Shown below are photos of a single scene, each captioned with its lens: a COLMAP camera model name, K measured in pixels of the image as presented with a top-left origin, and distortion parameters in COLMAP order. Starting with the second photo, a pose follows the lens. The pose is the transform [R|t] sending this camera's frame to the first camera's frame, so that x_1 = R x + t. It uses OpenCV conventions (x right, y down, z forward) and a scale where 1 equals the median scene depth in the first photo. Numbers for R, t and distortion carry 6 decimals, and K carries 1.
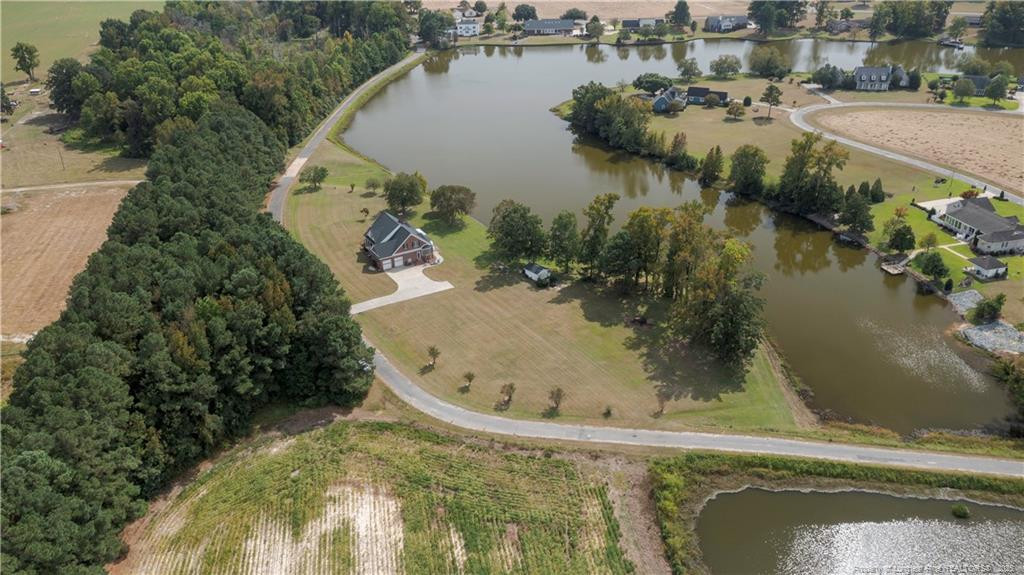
lens RADIAL K [[808.8, 0, 516.1], [0, 808.8, 287.4], [0, 0, 1]] dist [0.020868, 0.014448]
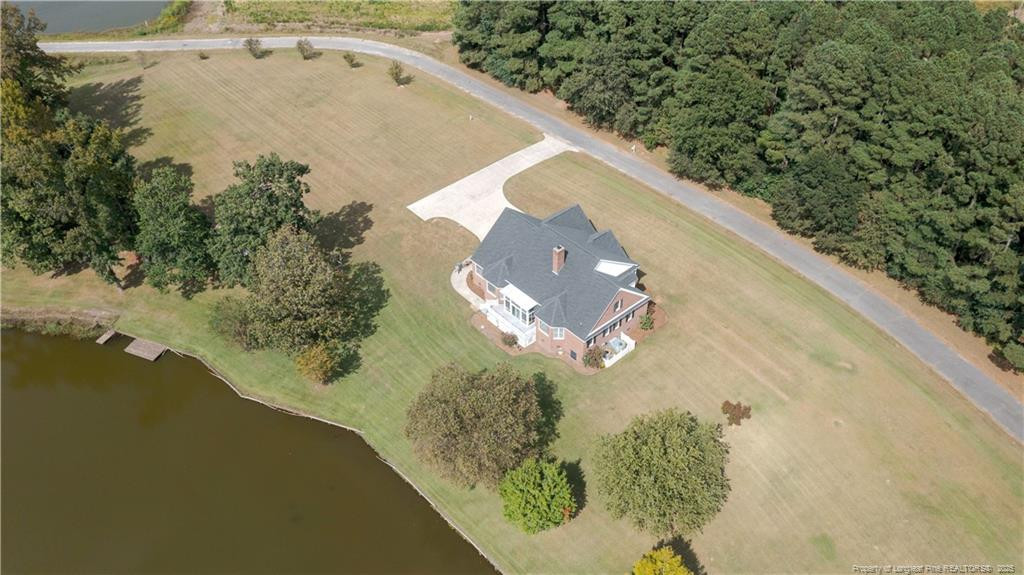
lens RADIAL K [[808.8, 0, 515.2], [0, 808.8, 291.2], [0, 0, 1]] dist [0.020868, 0.014448]
pose [[-0.981606, 0.150159, -0.117903, -0.053234], [-0.053258, 0.377677, 0.924404, -0.361049], [0.183337, 0.913681, -0.362733, 0.905090]]
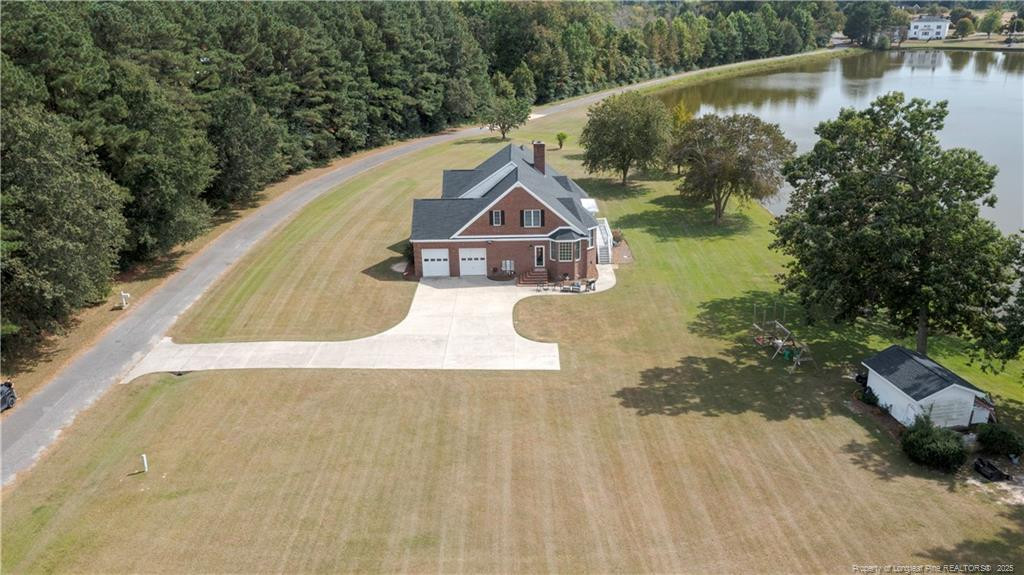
lens RADIAL K [[808.8, 0, 517.4], [0, 808.8, 291.4], [0, 0, 1]] dist [0.020868, 0.014448]
pose [[0.855908, 0.181323, -0.484297, 0.024875], [-0.234247, 0.970865, -0.050495, -0.005838], [0.461031, 0.156664, 0.873445, 0.541271]]
